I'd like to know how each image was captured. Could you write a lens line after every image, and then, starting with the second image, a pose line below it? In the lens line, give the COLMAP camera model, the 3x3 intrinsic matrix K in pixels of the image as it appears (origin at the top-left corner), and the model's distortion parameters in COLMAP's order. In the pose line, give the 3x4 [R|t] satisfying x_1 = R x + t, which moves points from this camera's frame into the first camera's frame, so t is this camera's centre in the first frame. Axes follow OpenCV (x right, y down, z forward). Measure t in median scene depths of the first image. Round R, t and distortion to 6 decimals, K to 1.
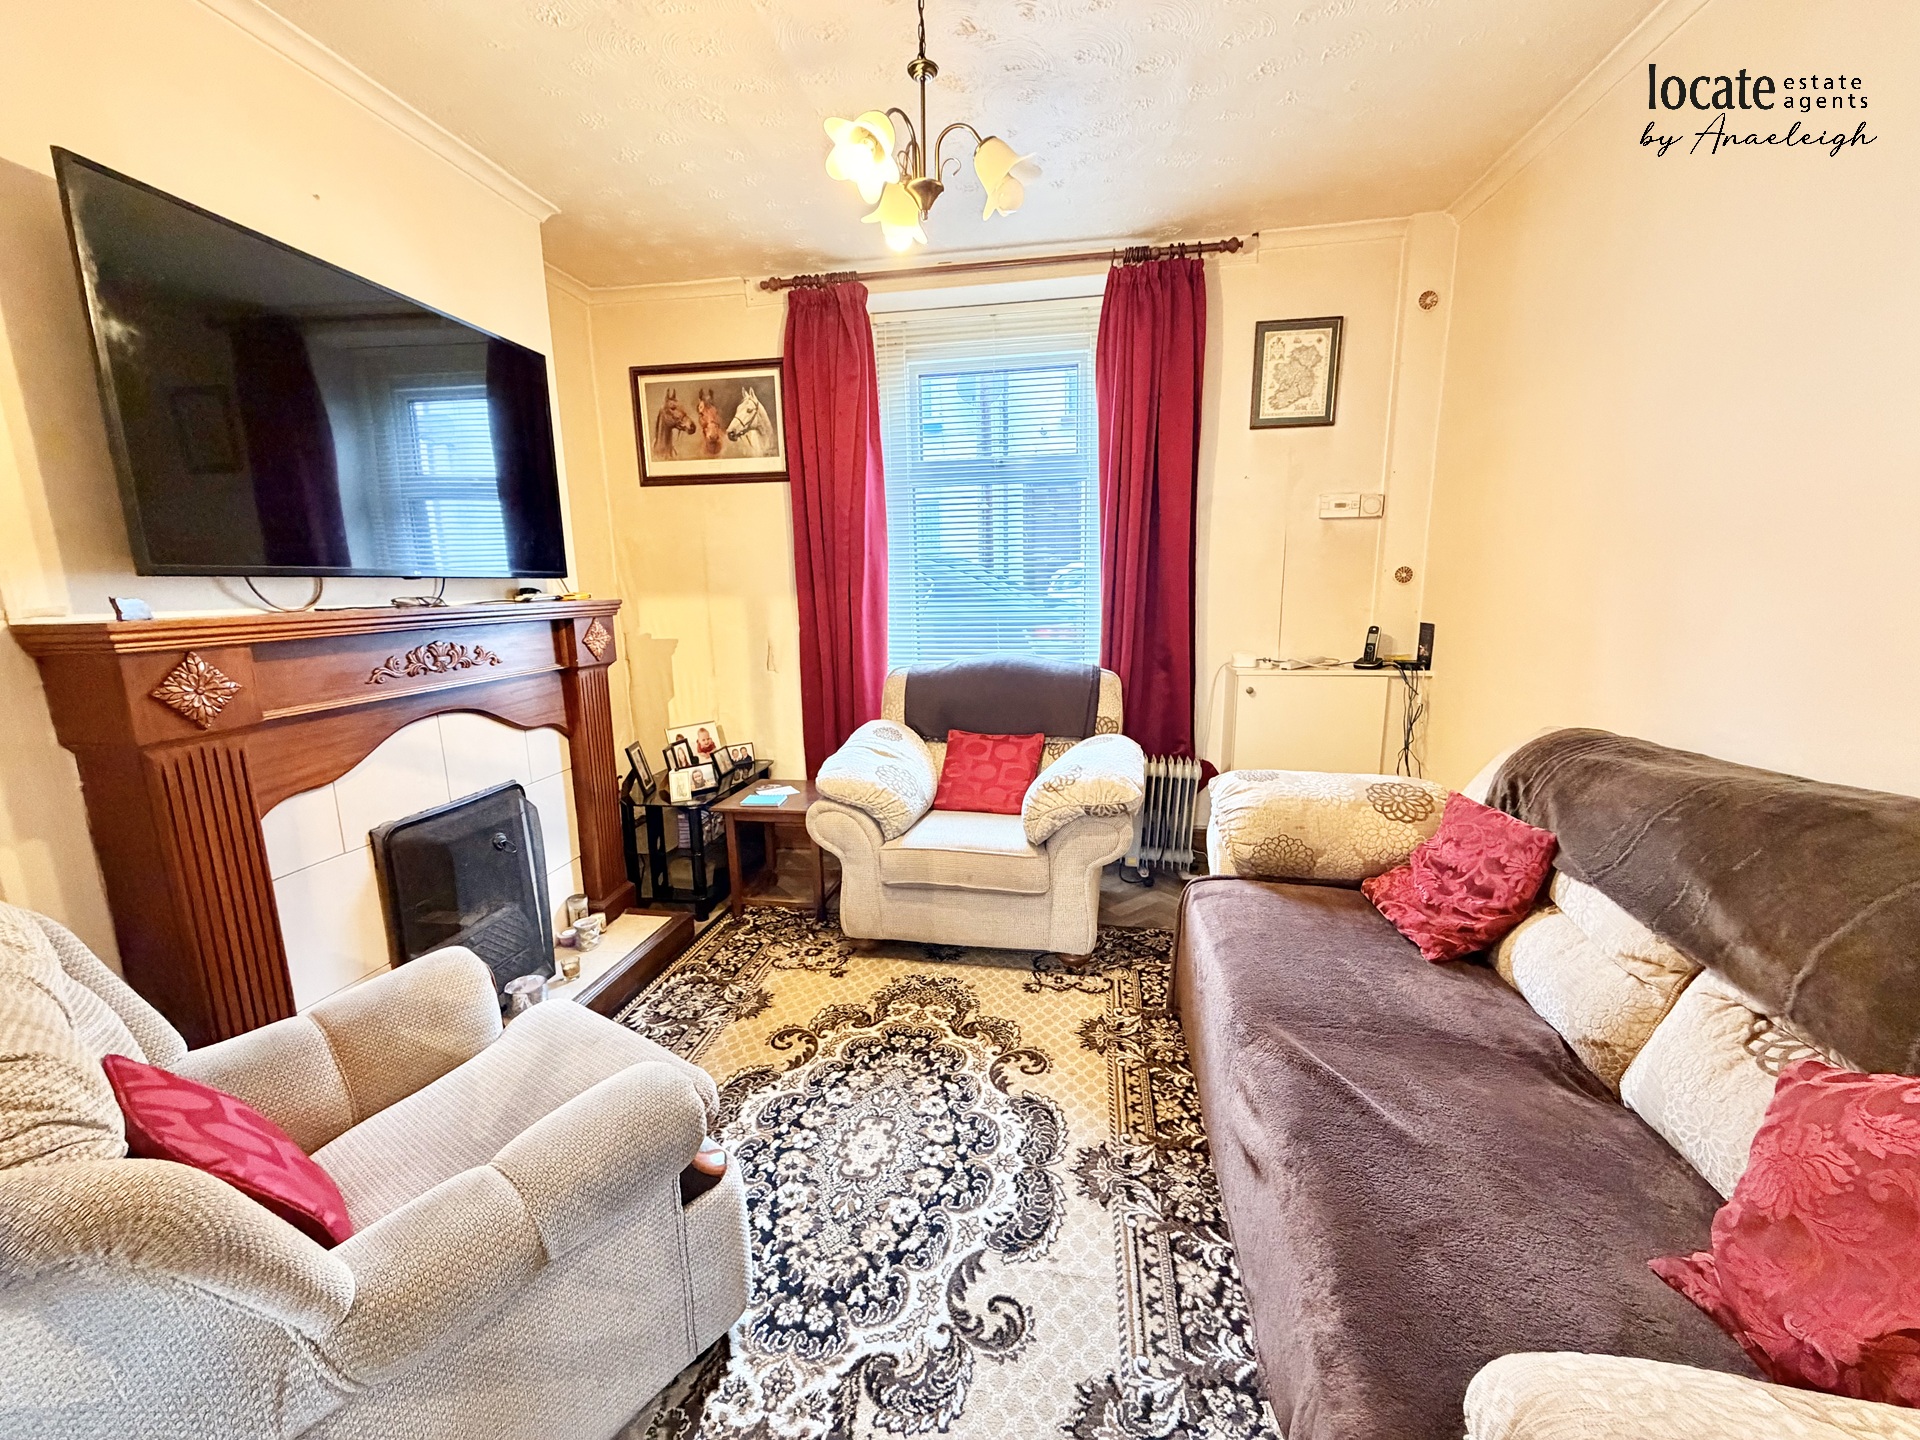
lens RADIAL K [[761.9, 0, 954.7], [0, 761.9, 724.0], [0, 0, 1]] dist [-0.001841, 0.000381]
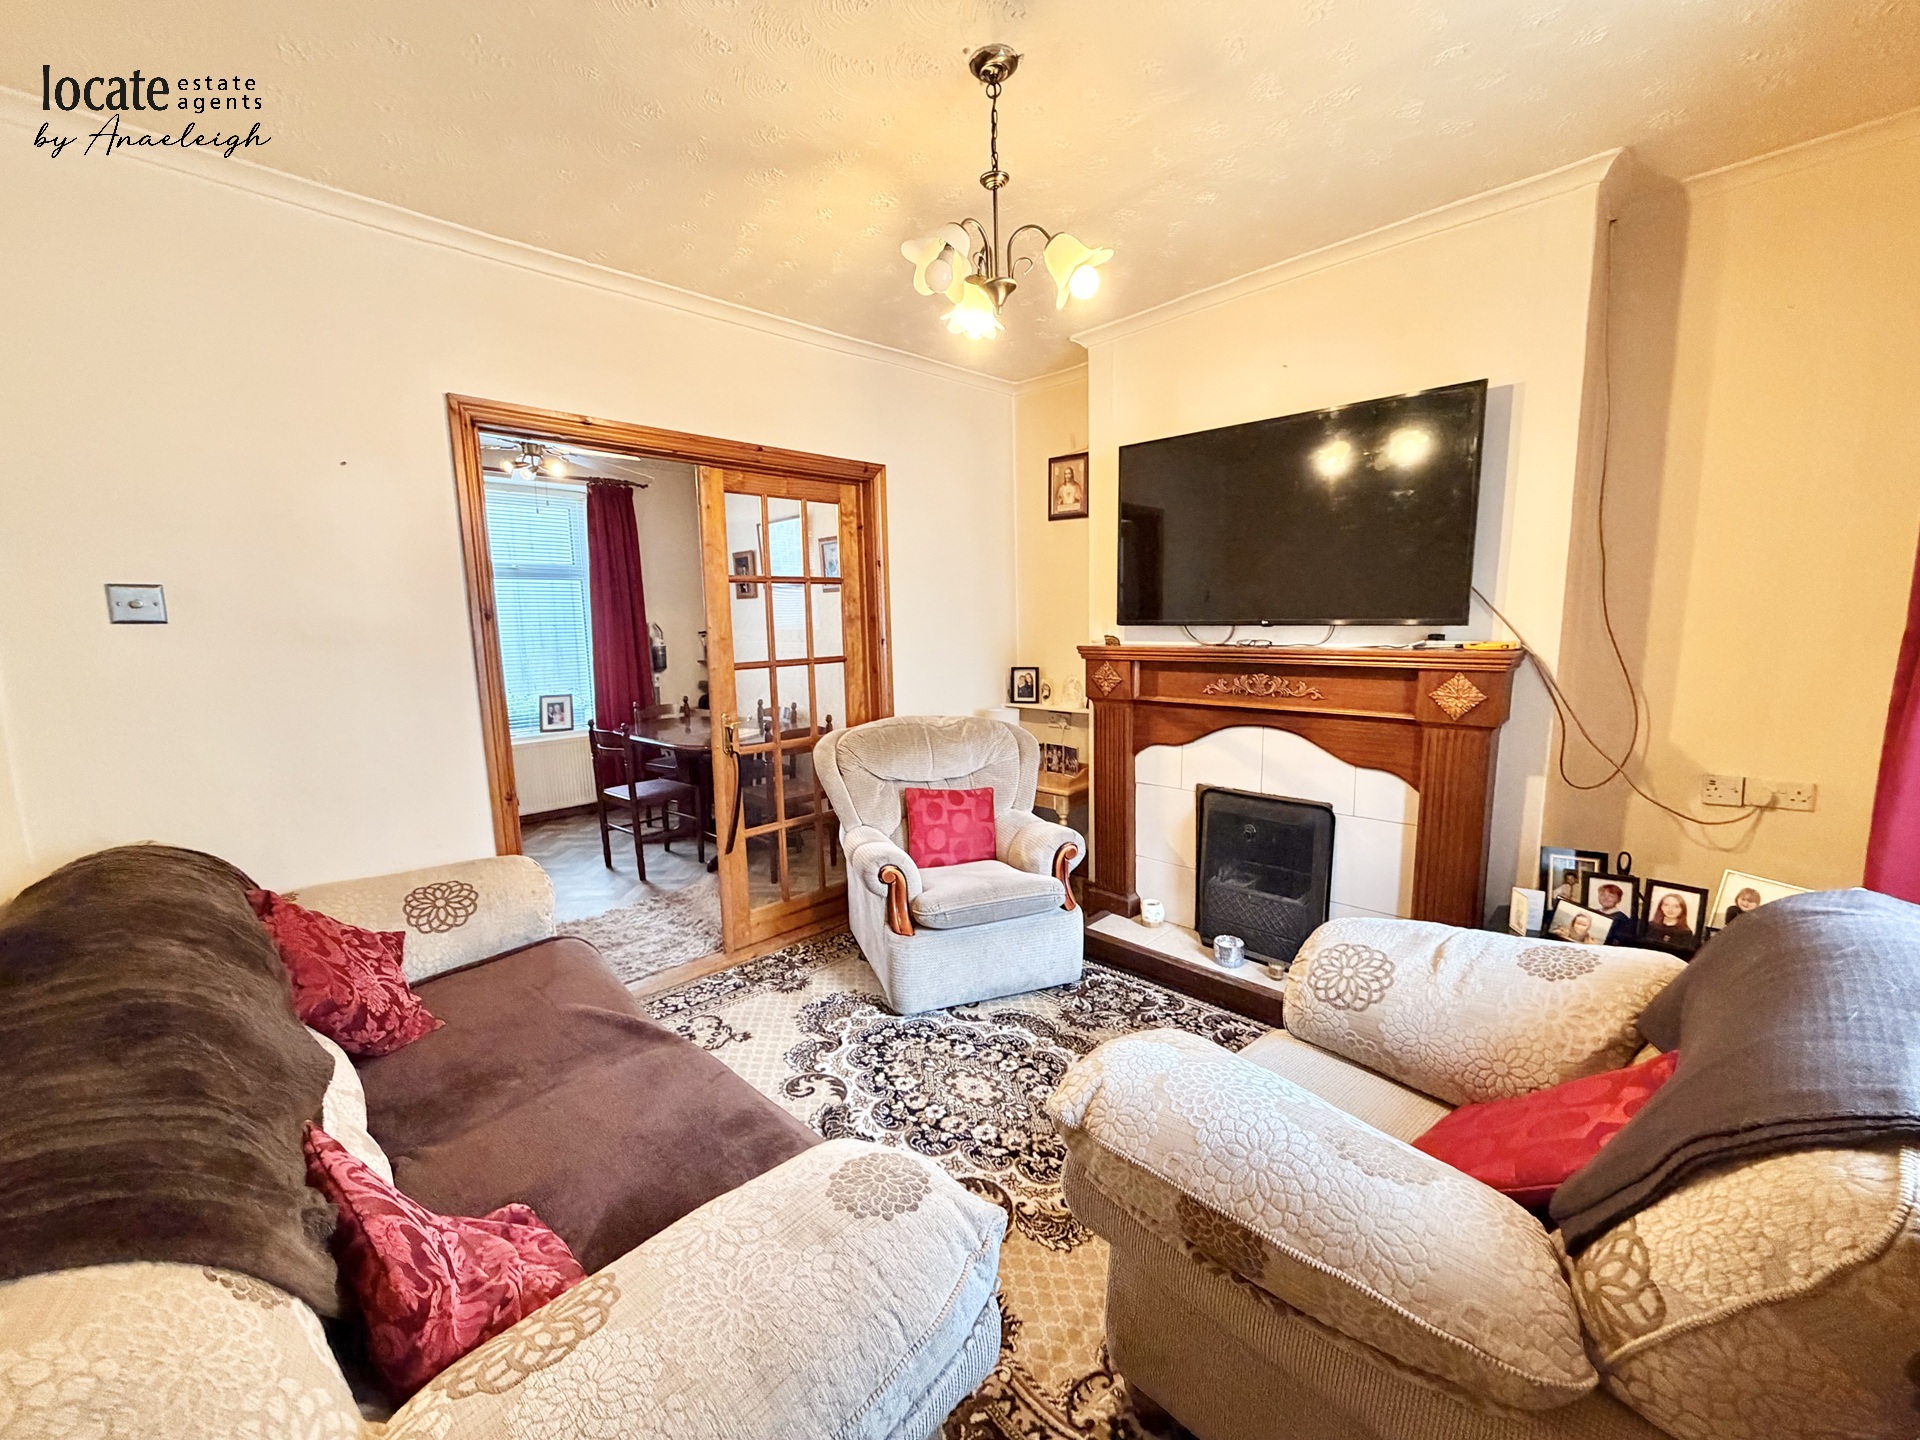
lens RADIAL K [[761.9, 0, 954.7], [0, 761.9, 724.0], [0, 0, 1]] dist [-0.001841, 0.000381]
pose [[-0.577587, 0.139073, -0.804395, 0.611673], [-0.121006, 0.959909, 0.252847, -0.249393], [0.807311, 0.243378, -0.537603, 1.097923]]
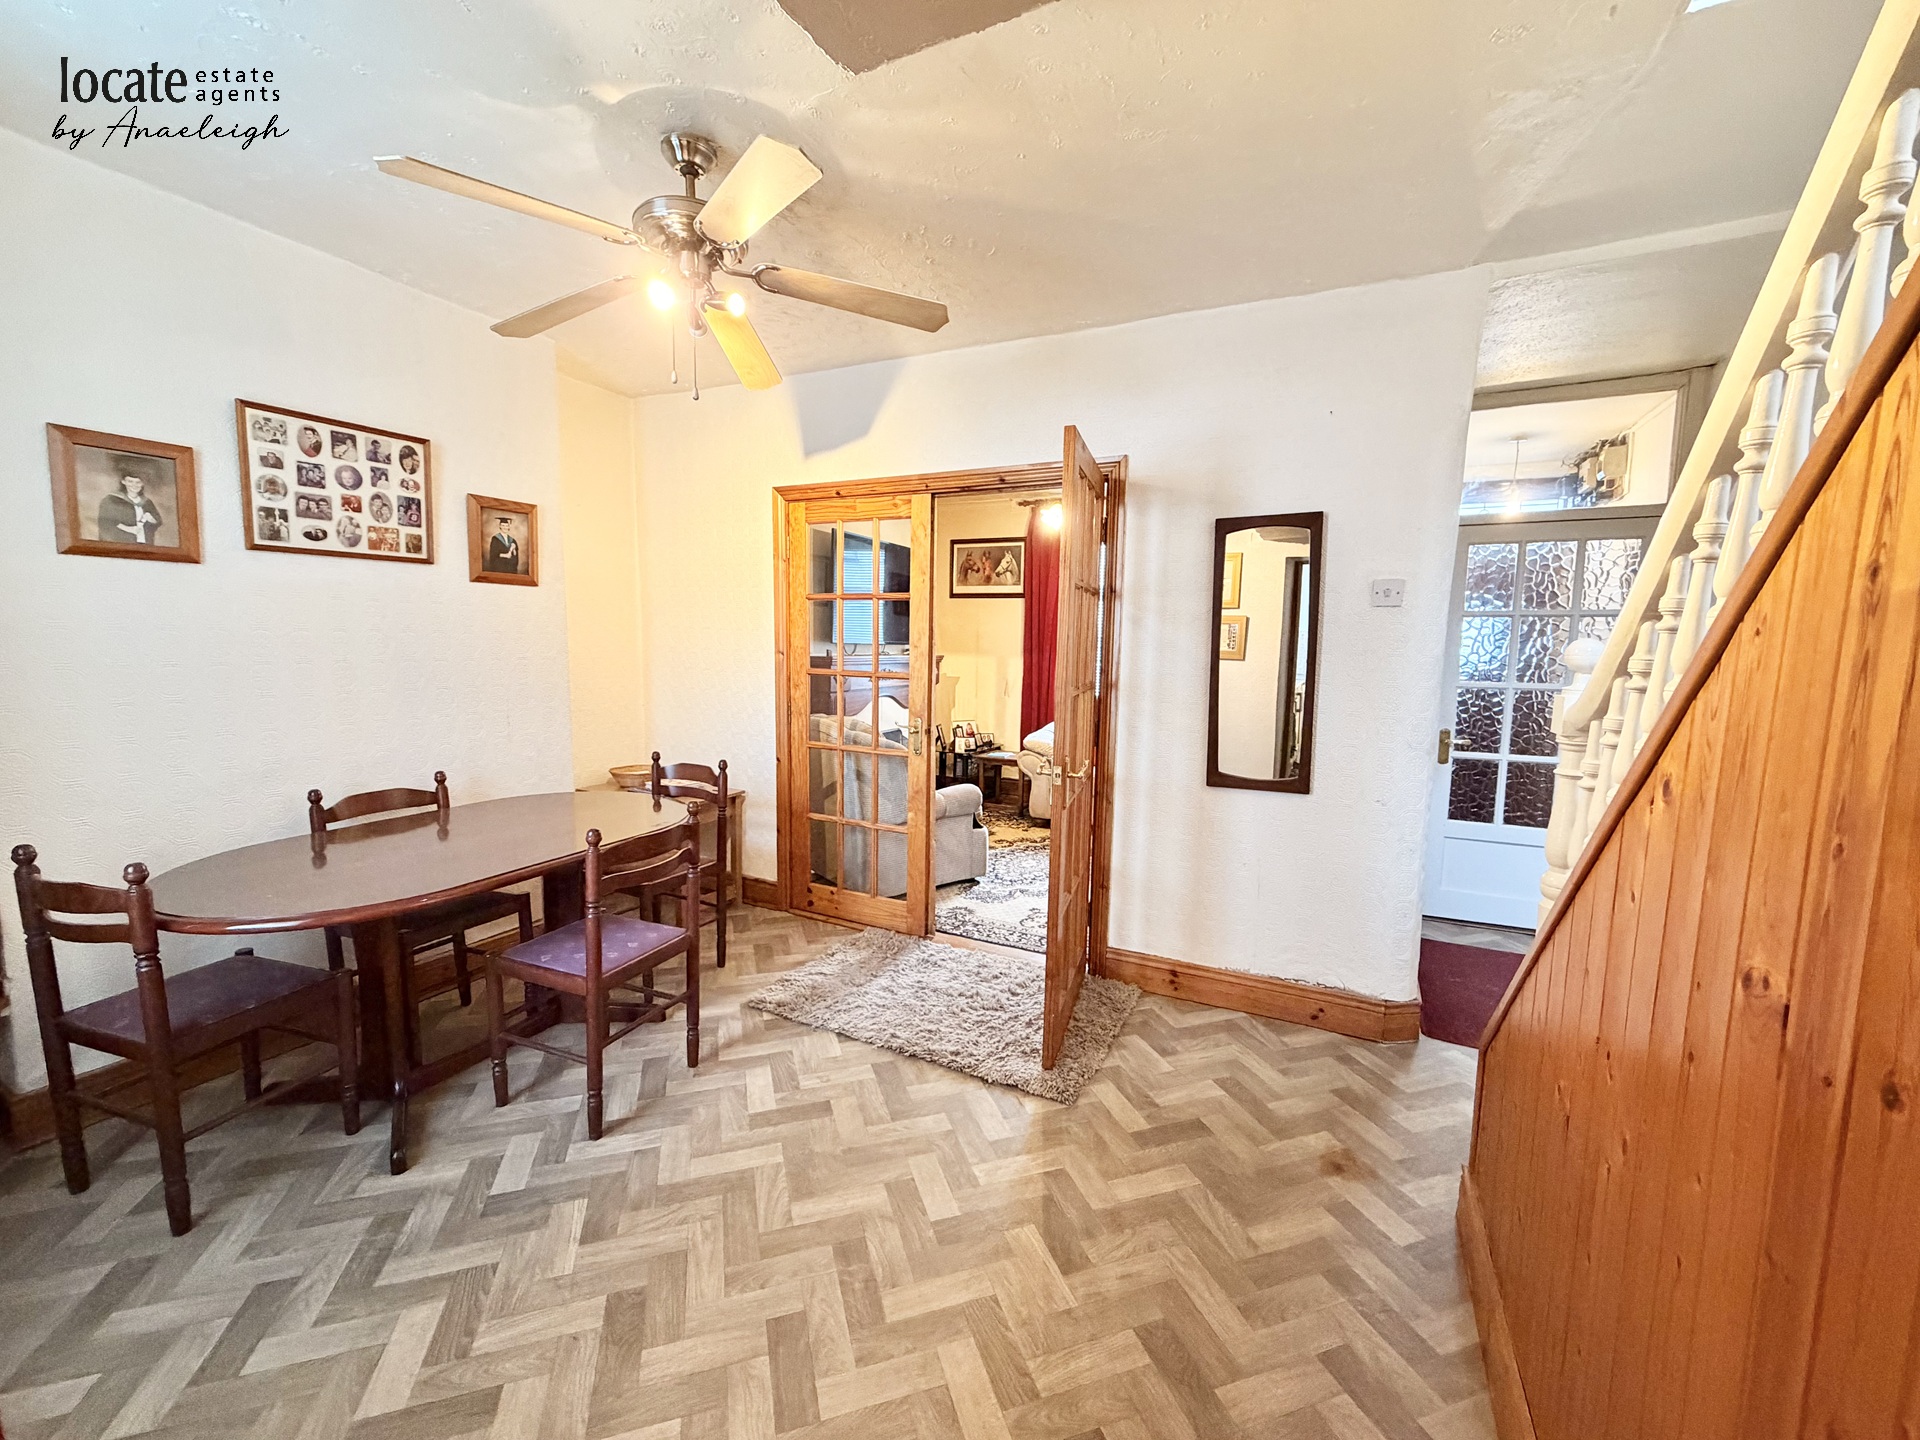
lens RADIAL K [[761.9, 0, 954.7], [0, 761.9, 724.0], [0, 0, 1]] dist [-0.001841, 0.000381]
pose [[0.954560, 0.070408, -0.289581, 0.273612], [-0.092824, 0.993598, -0.064400, 0.192658], [0.283193, 0.088354, 0.954985, -1.211383]]
